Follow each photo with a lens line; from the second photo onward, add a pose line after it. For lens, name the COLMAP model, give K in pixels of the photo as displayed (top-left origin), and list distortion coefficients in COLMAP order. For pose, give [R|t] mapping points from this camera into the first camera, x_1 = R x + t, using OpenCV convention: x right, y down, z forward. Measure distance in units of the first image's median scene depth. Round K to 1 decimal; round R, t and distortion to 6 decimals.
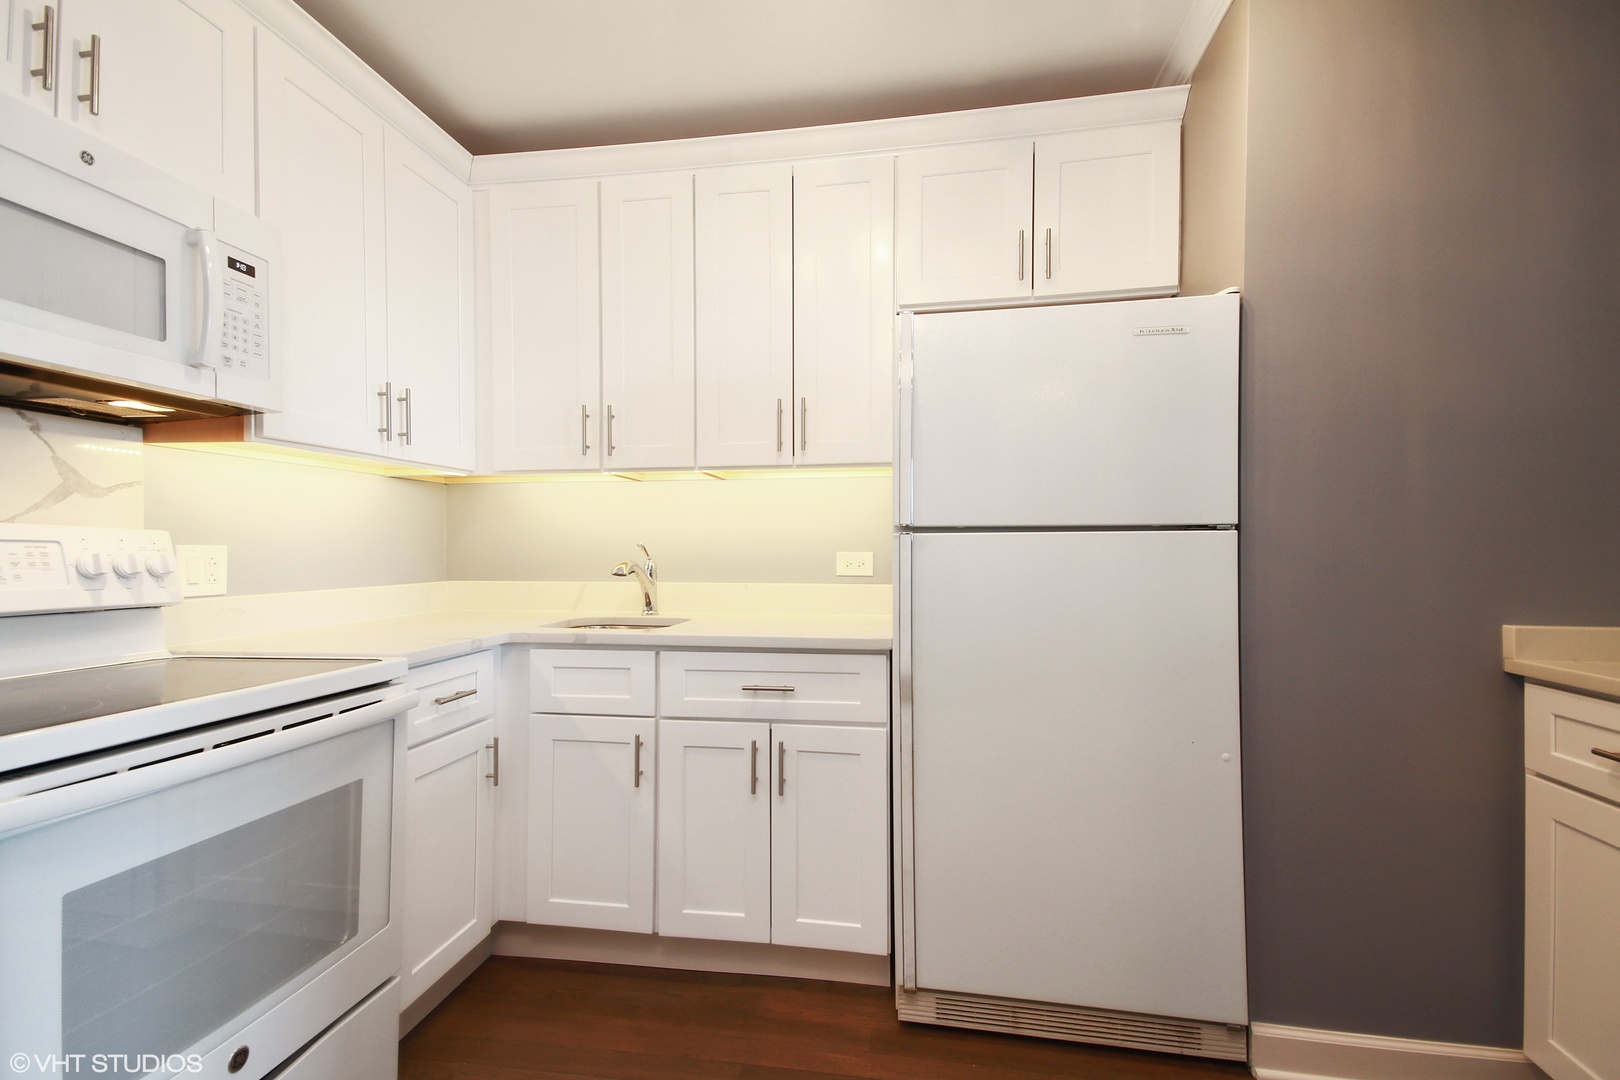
lens RADIAL K [[746.1, 0, 806.6], [0, 746.1, 543.7], [0, 0, 1]] dist [0.000228, 0.000389]
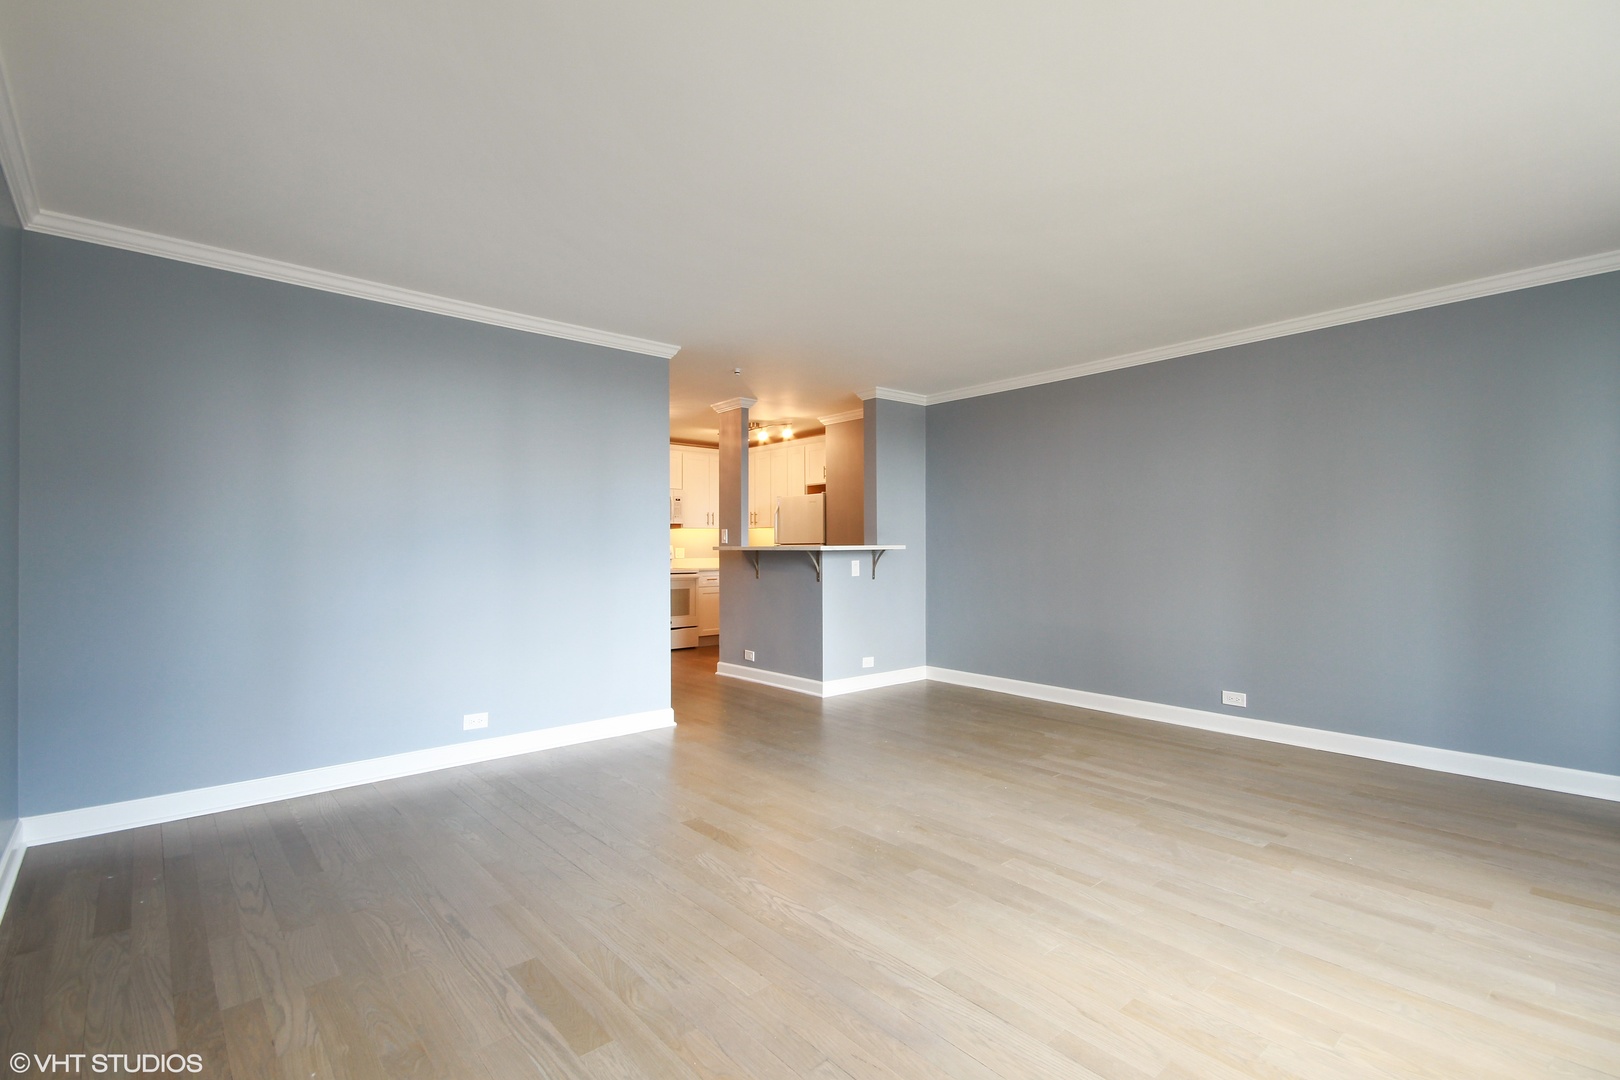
lens RADIAL K [[746.1, 0, 806.6], [0, 746.1, 543.7], [0, 0, 1]] dist [0.000228, 0.000389]
pose [[0.772476, -0.005283, -0.635022, 3.637103], [0.005479, 0.999984, -0.001655, -0.017420], [0.635020, -0.002201, 0.772492, -2.788705]]
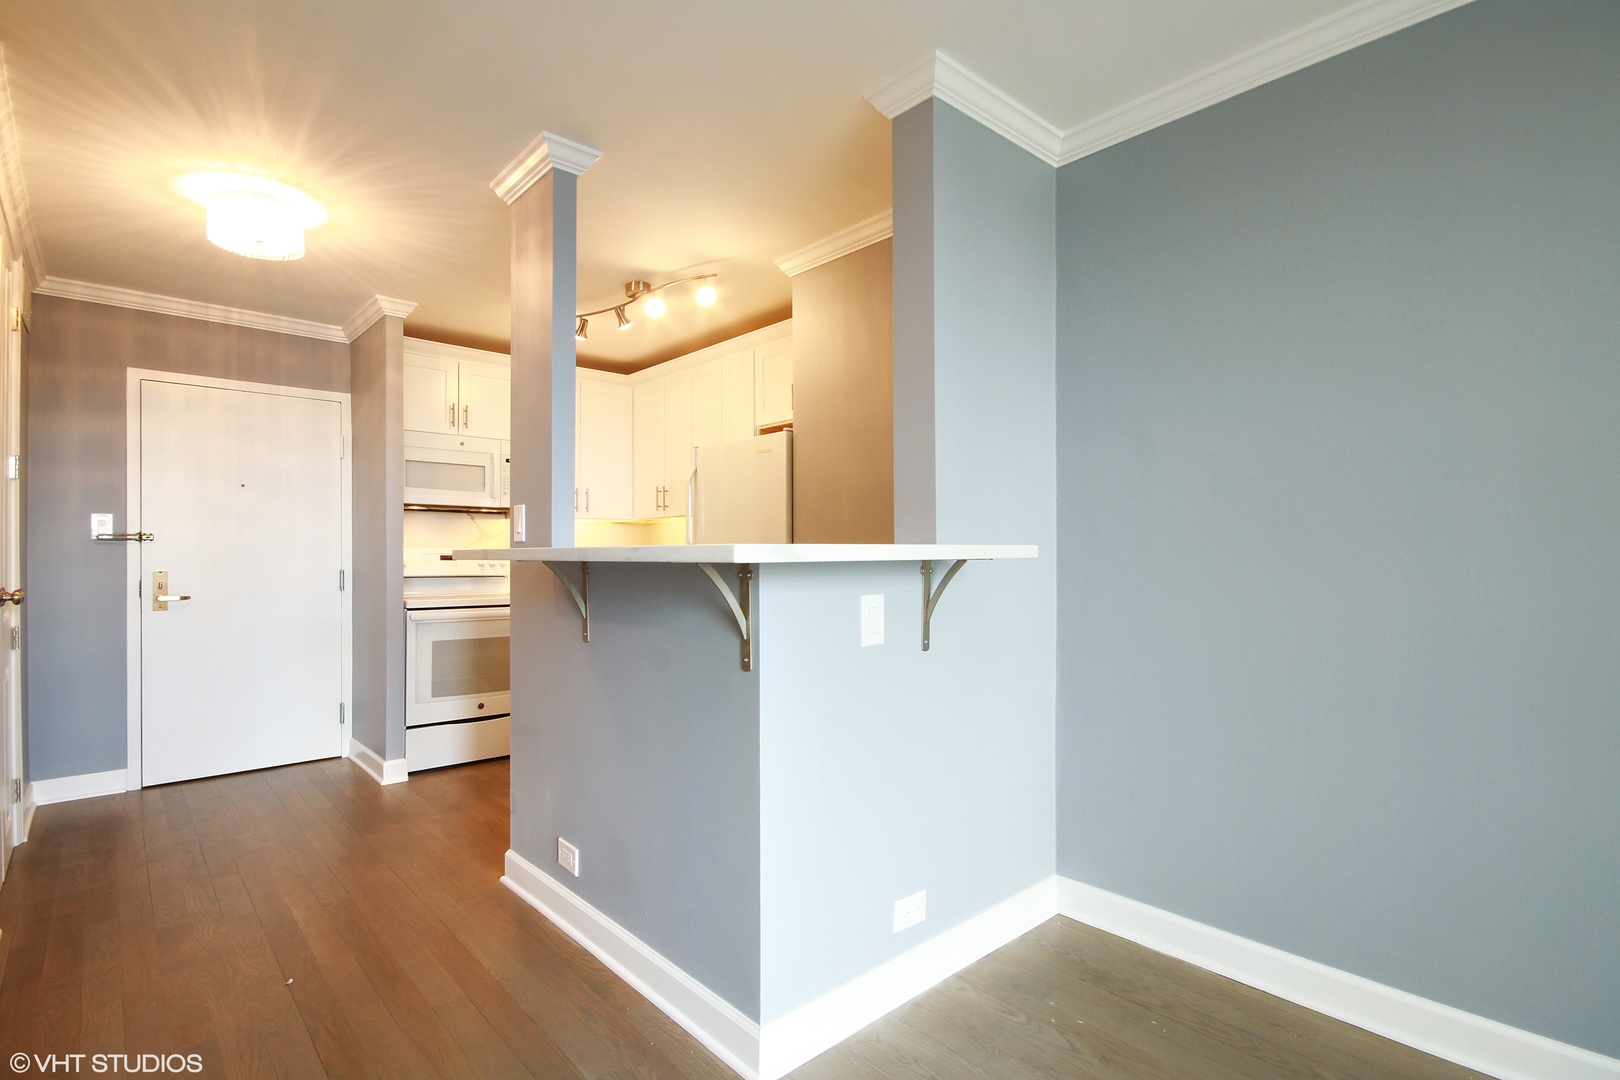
lens RADIAL K [[746.1, 0, 806.6], [0, 746.1, 543.7], [0, 0, 1]] dist [0.000228, 0.000389]
pose [[0.782952, -0.009994, -0.622002, 1.998425], [0.003369, 0.999924, -0.011825, -0.002532], [0.622073, 0.007163, 0.782926, -0.588387]]
